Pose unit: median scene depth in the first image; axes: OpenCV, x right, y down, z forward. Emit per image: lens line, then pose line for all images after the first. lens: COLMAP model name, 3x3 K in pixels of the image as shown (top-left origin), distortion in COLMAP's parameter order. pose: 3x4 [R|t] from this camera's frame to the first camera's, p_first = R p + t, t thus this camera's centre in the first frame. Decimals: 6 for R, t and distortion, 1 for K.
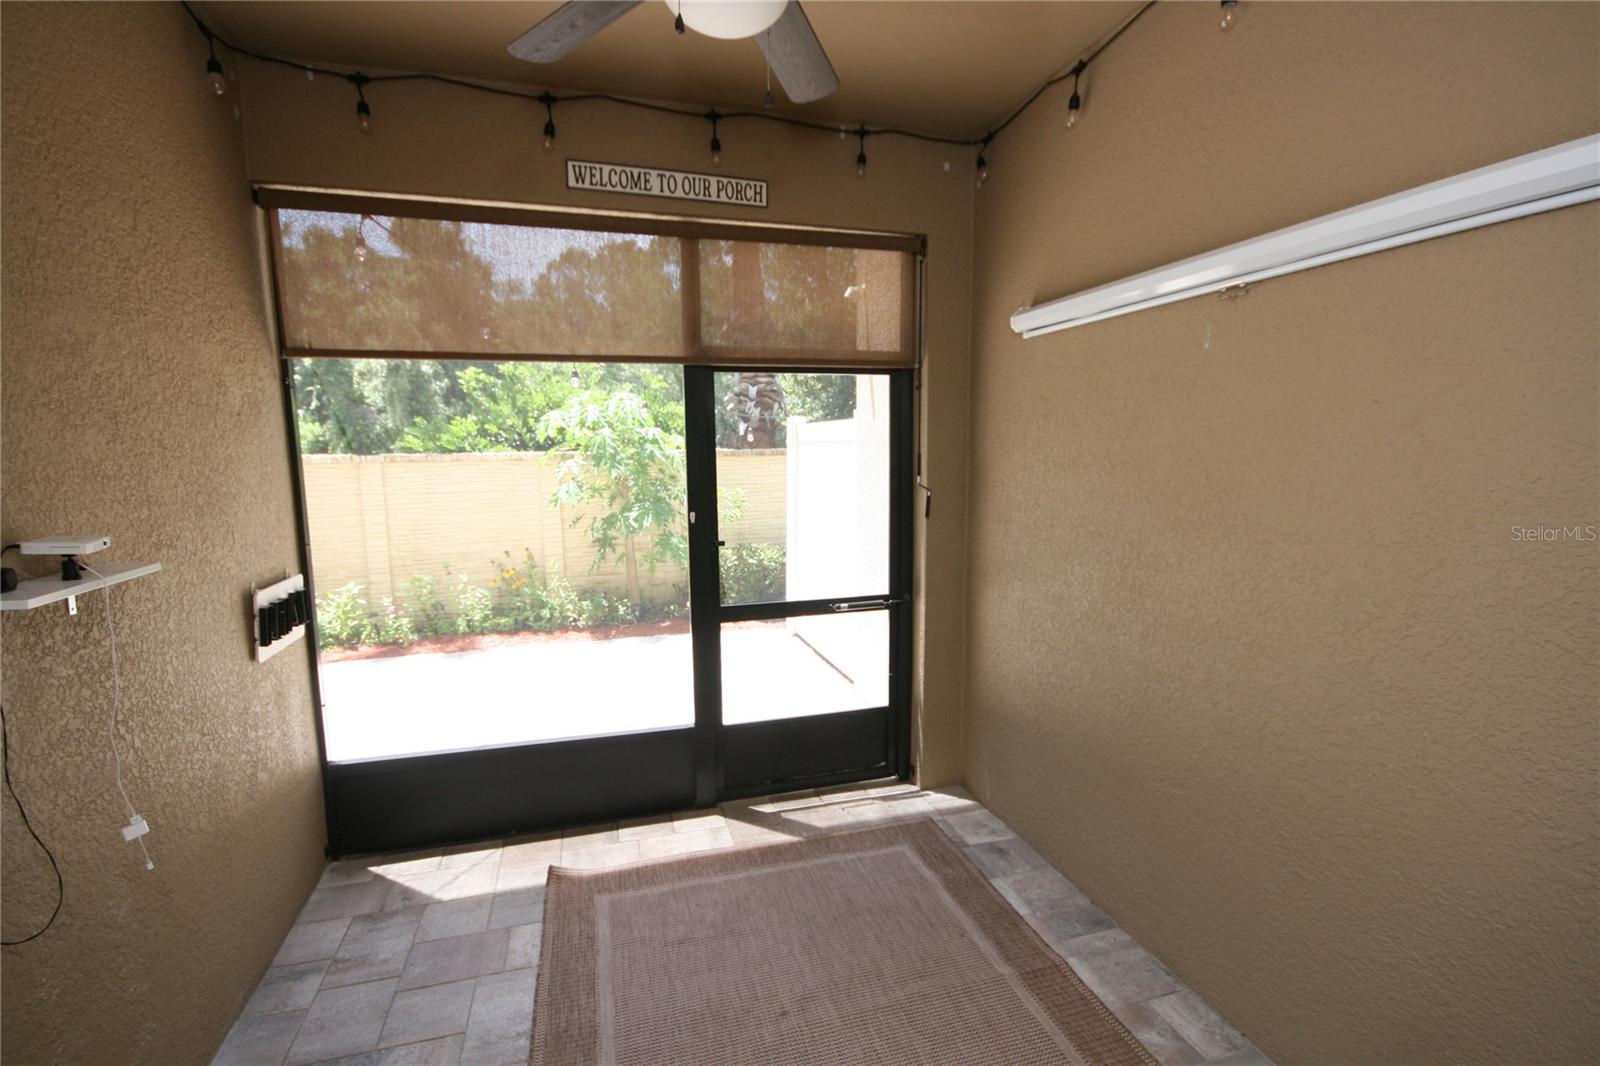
lens RADIAL K [[742.2, 0, 800.5], [0, 742.2, 537.0], [0, 0, 1]] dist [-0.000273, -0.000453]
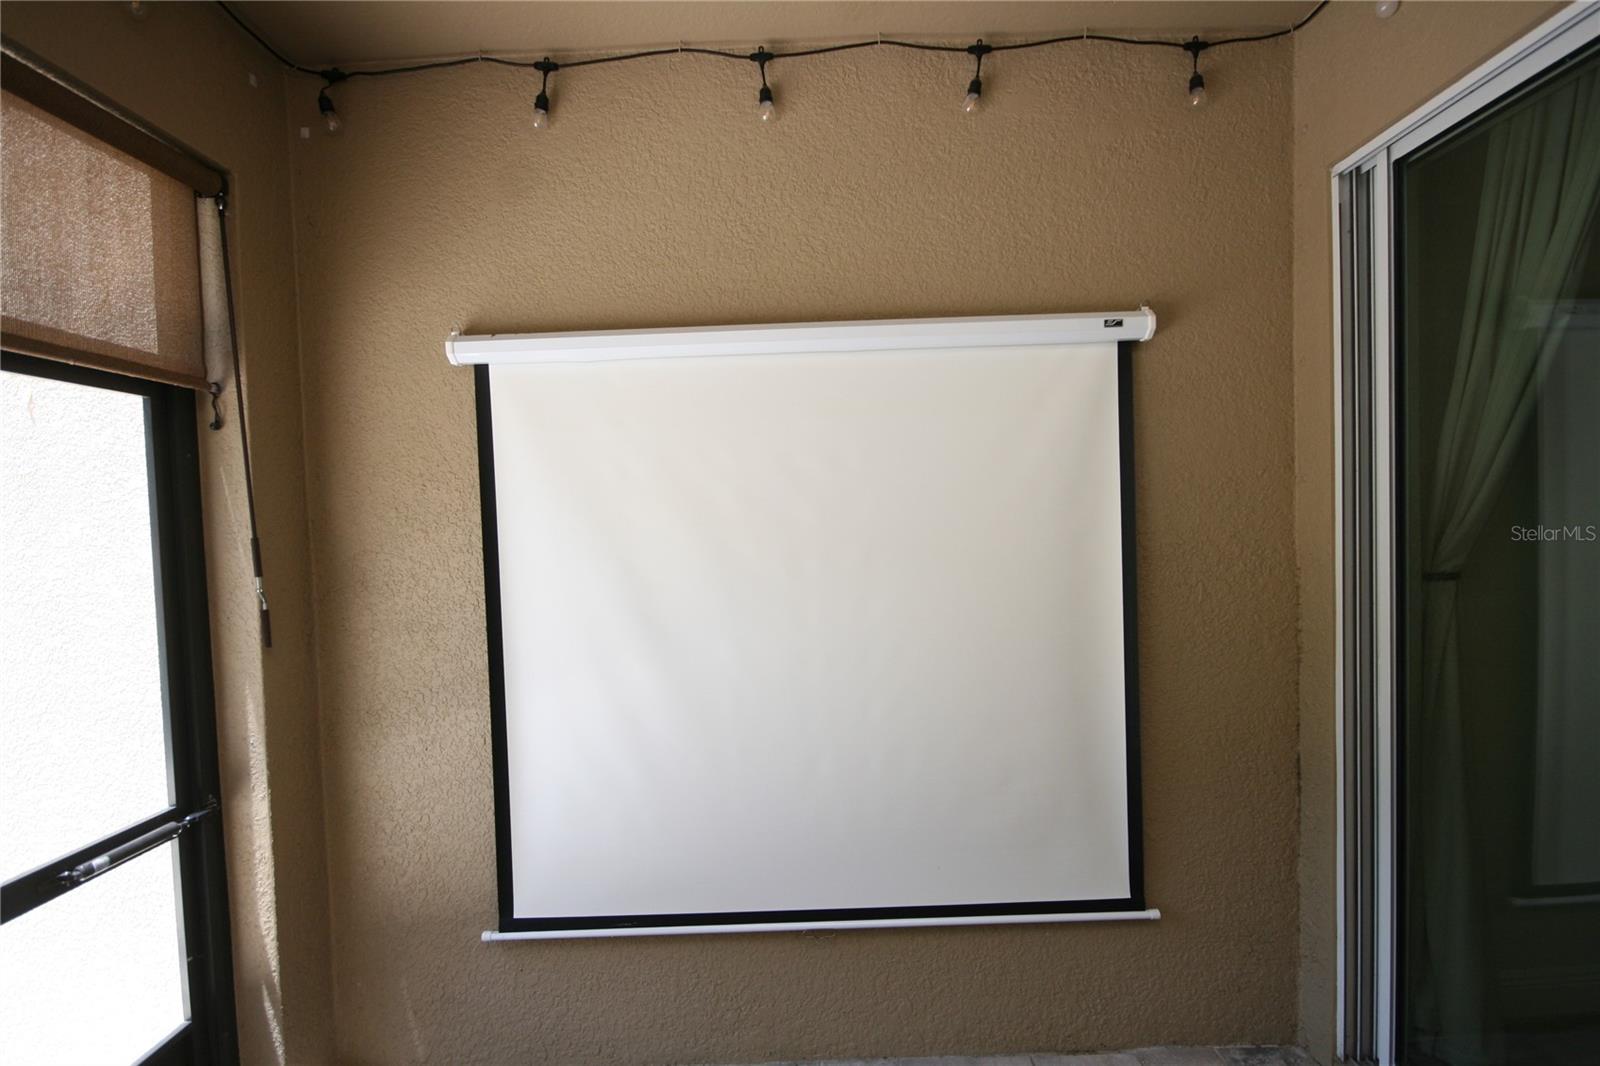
lens RADIAL K [[743.8, 0, 808.7], [0, 743.8, 544.3], [0, 0, 1]] dist [0.001437, -0.000587]
pose [[0.297764, -0.026070, 0.954284, -0.278965], [0.152432, 0.988100, -0.020569, -0.031164], [-0.942391, 0.151588, 0.298194, 0.444414]]
